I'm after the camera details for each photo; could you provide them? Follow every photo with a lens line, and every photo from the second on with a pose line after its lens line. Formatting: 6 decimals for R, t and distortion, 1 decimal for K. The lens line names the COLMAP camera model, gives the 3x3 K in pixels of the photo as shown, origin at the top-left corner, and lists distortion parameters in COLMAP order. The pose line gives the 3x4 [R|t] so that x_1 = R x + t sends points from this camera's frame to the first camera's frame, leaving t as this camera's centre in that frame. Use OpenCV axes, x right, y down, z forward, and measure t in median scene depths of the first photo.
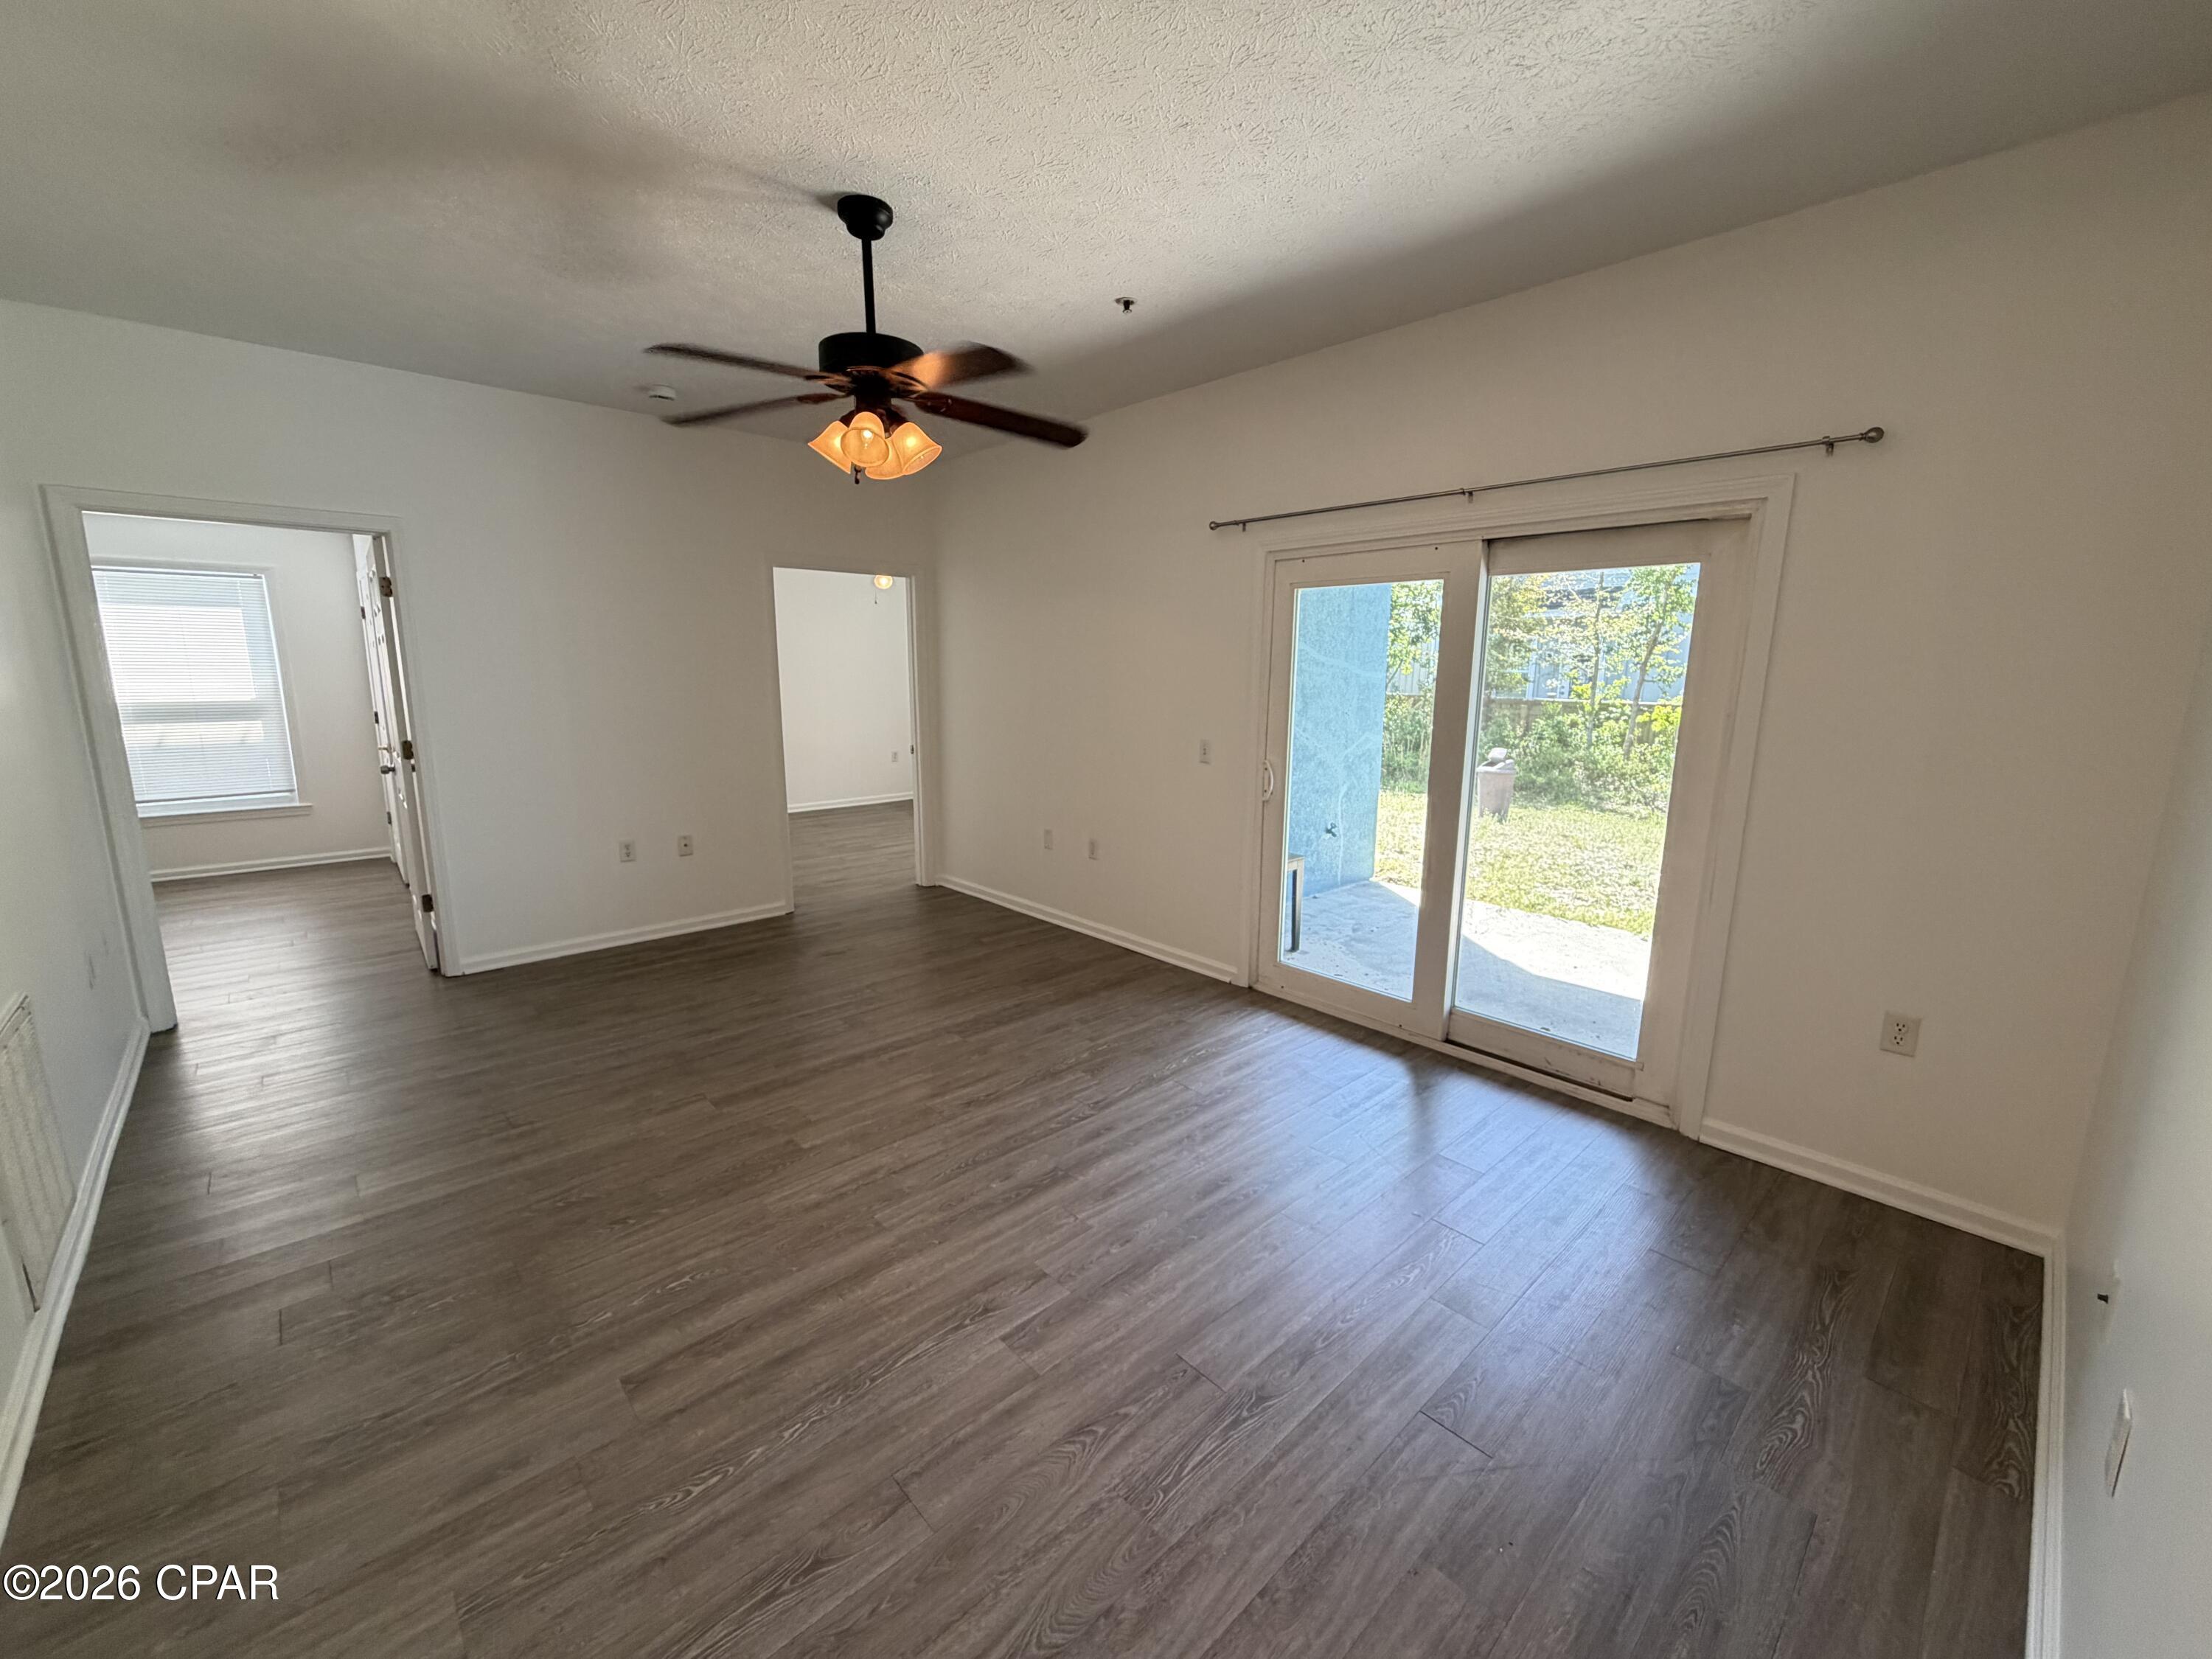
lens RADIAL K [[885.3, 0, 1100.9], [0, 885.3, 825.3], [0, 0, 1]] dist [0.001705, 0.000124]
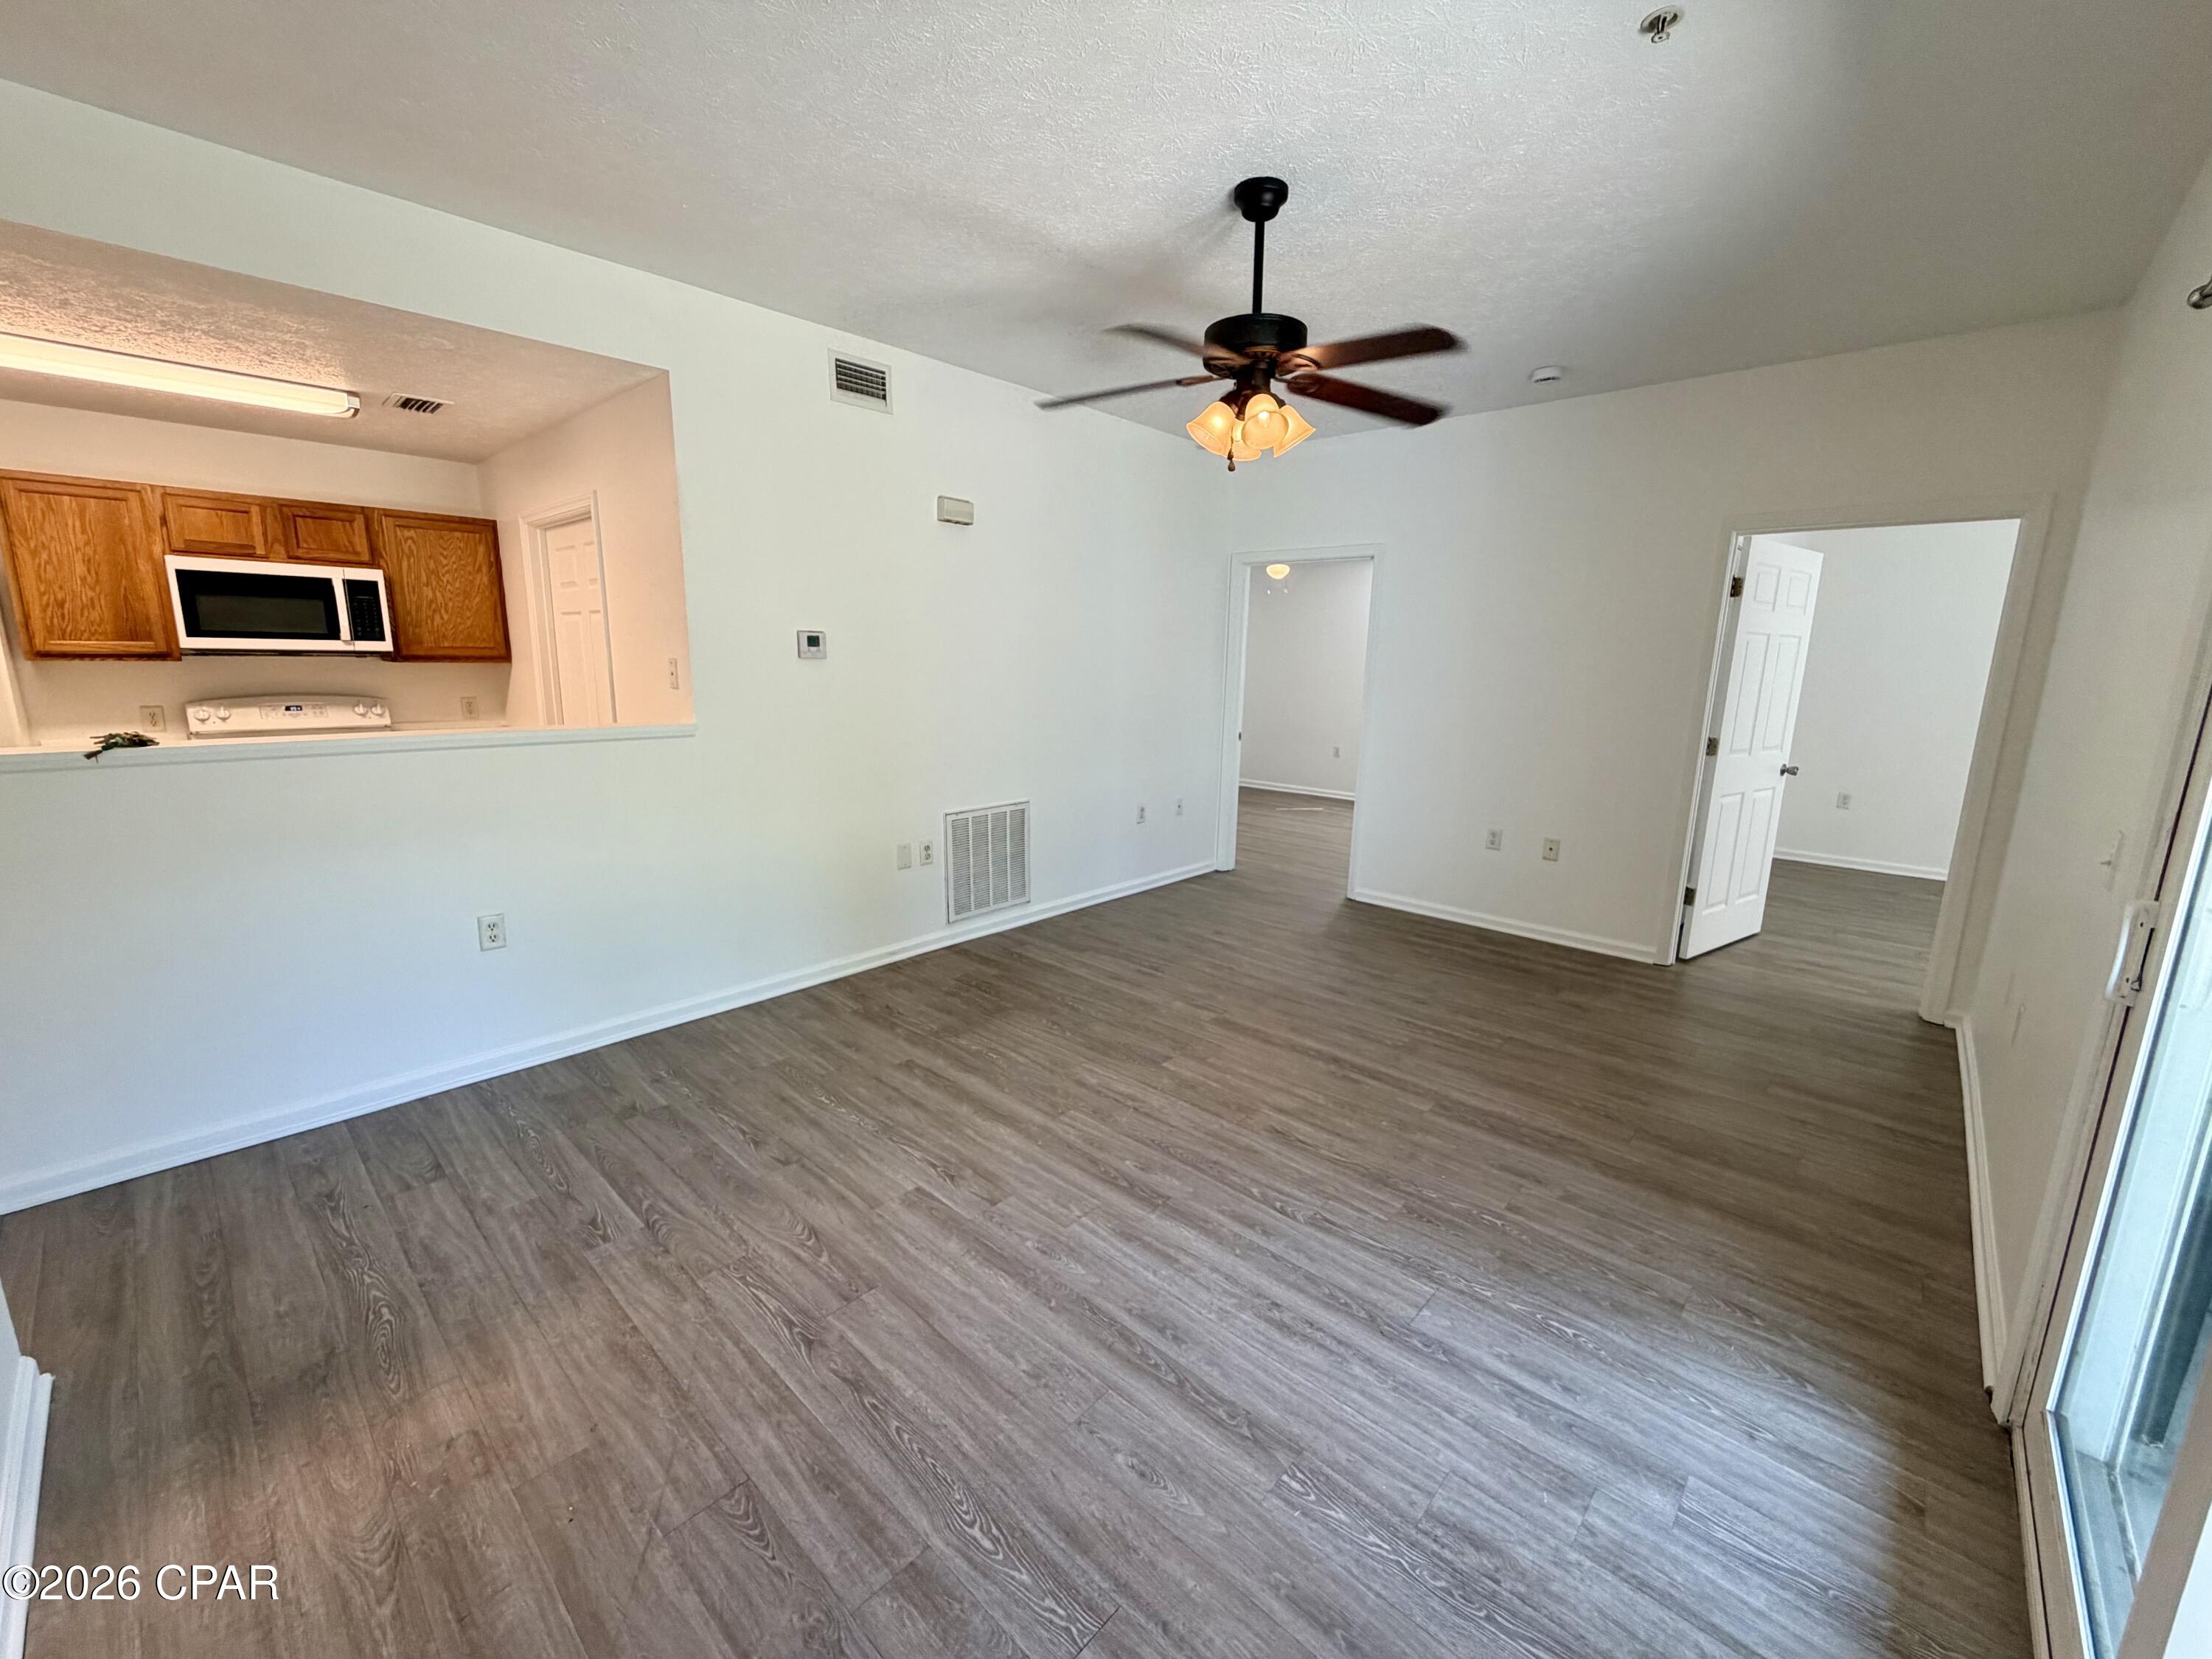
lens RADIAL K [[885.3, 0, 1100.9], [0, 885.3, 825.3], [0, 0, 1]] dist [0.001705, 0.000124]
pose [[0.080290, 0.183745, -0.979689, 0.743322], [-0.194675, 0.966826, 0.165378, -0.115939], [0.977576, 0.177443, 0.113397, 0.741733]]
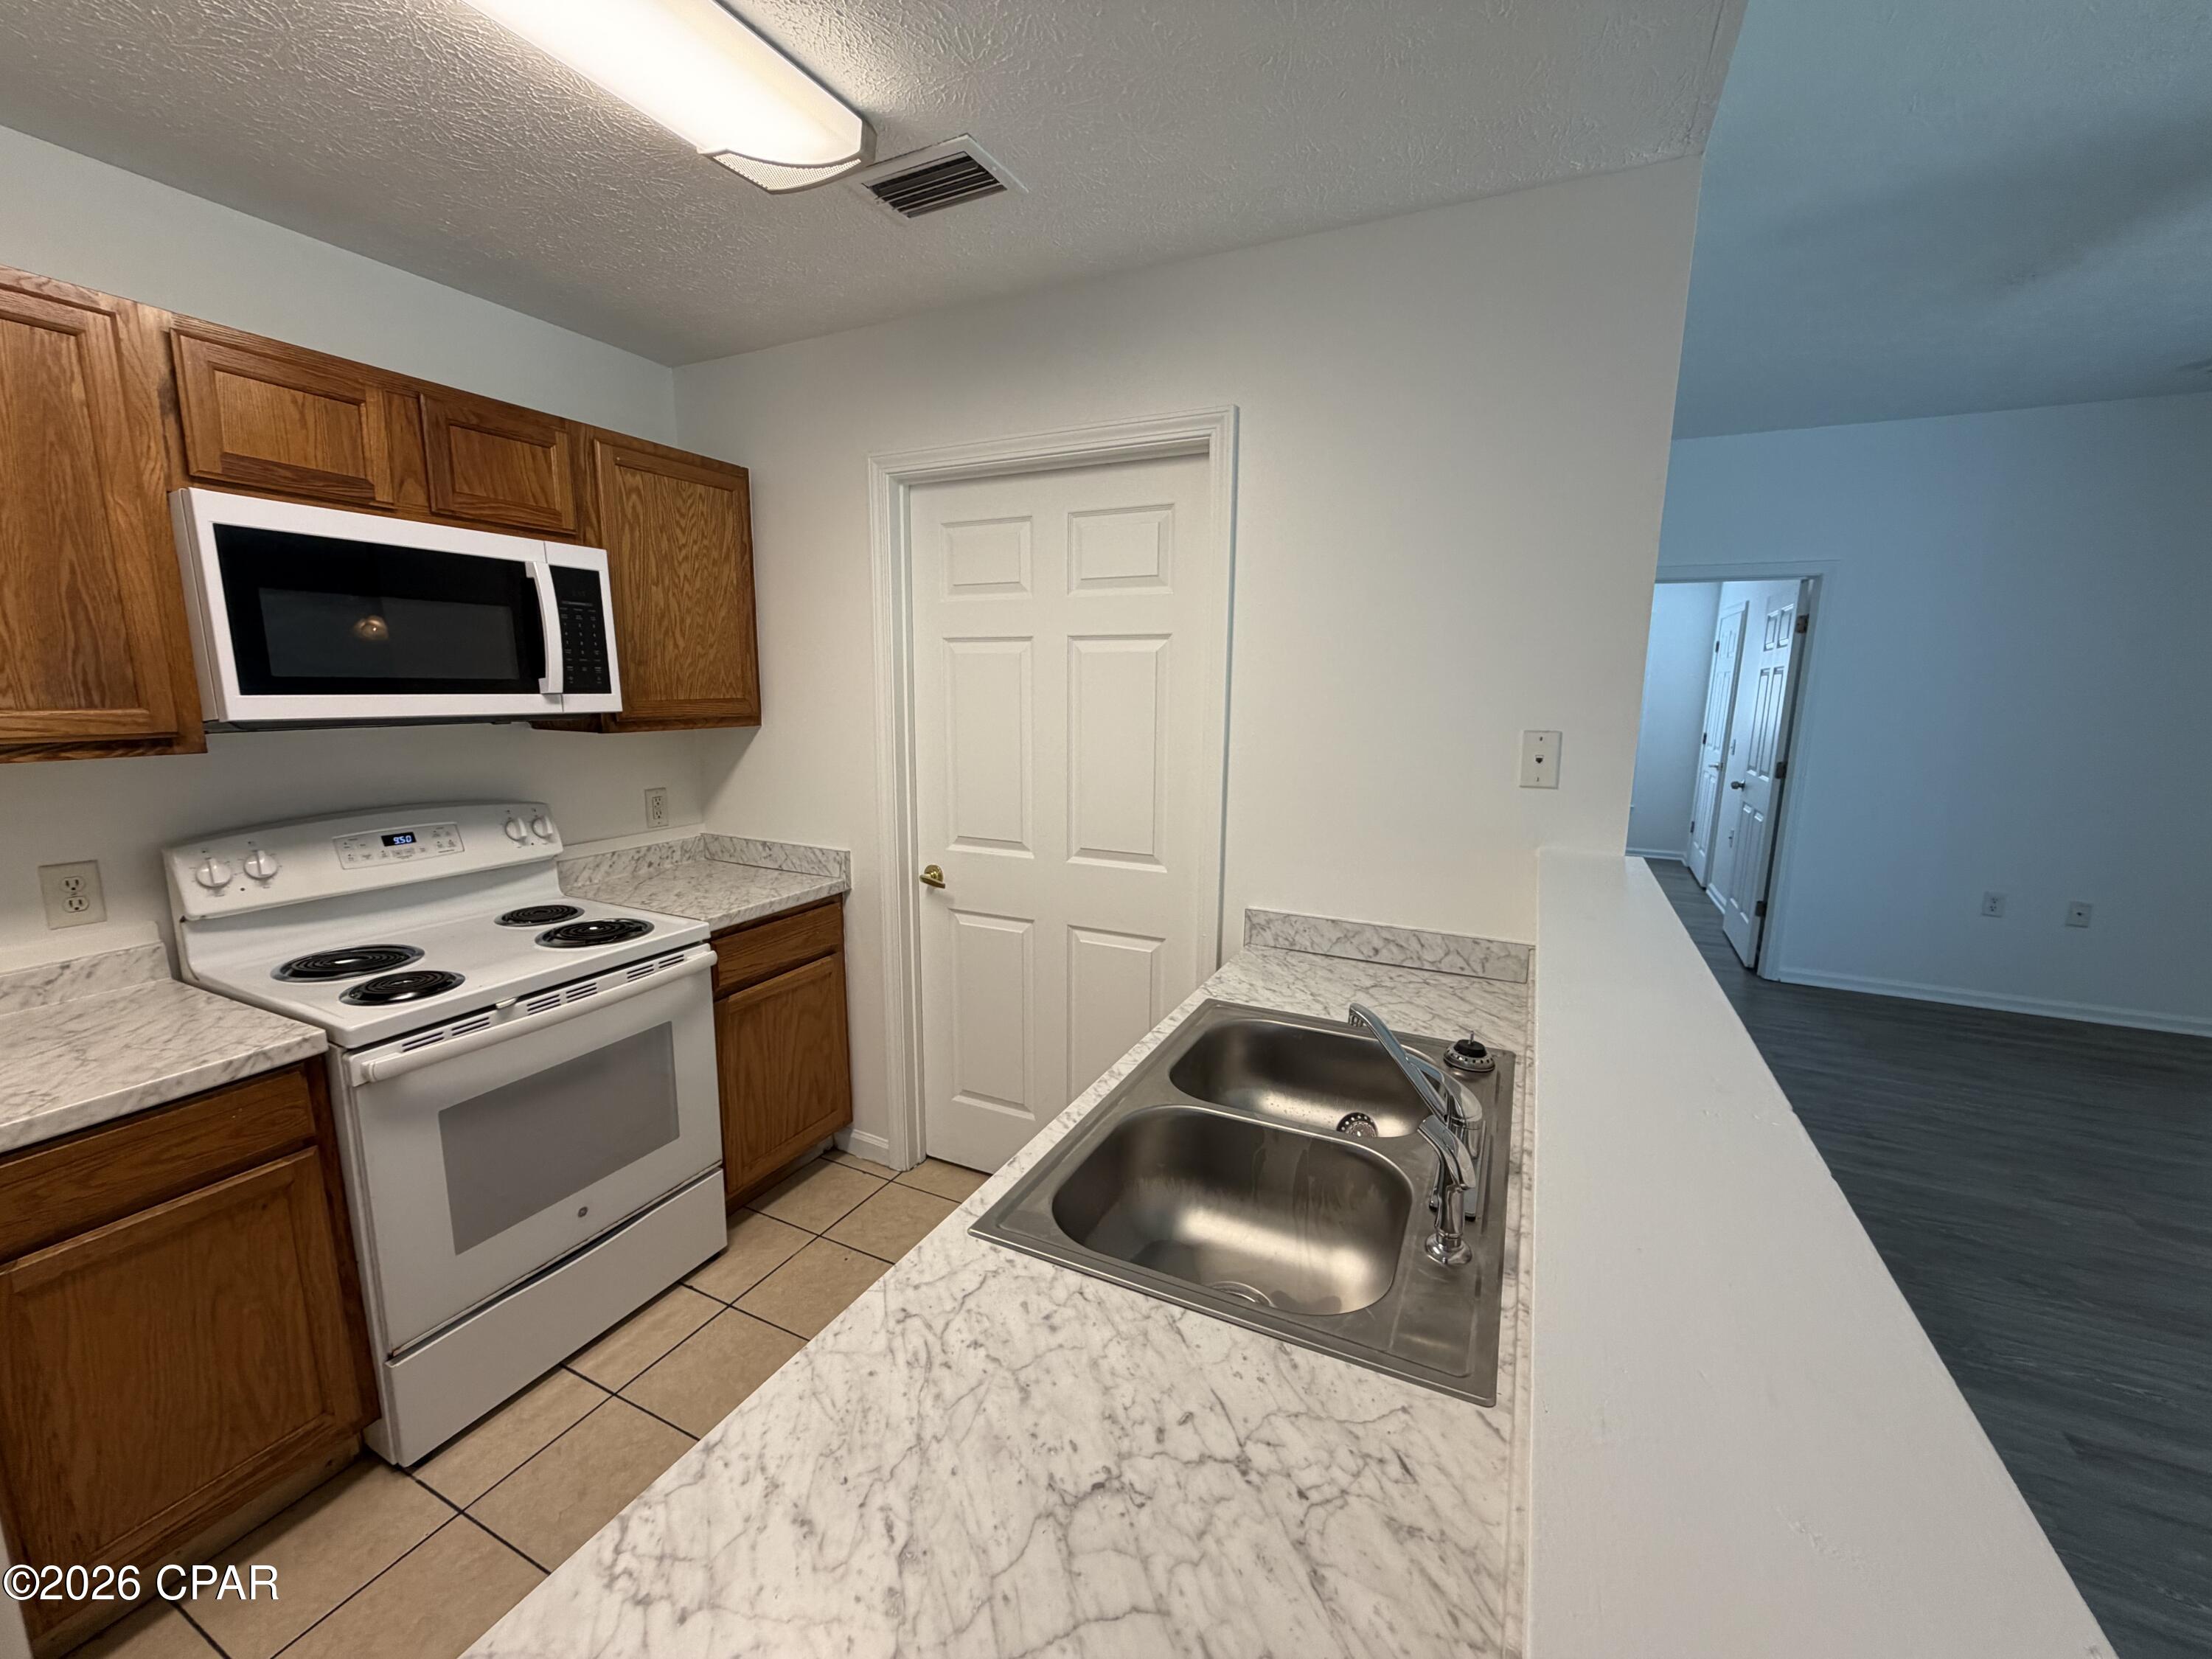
lens RADIAL K [[885.3, 0, 1100.9], [0, 885.3, 825.3], [0, 0, 1]] dist [0.001705, 0.000124]
pose [[0.362695, 0.148664, -0.919974, -0.089459], [-0.175111, 0.980481, 0.089405, 0.048067], [0.915308, 0.128670, 0.381648, -0.289069]]
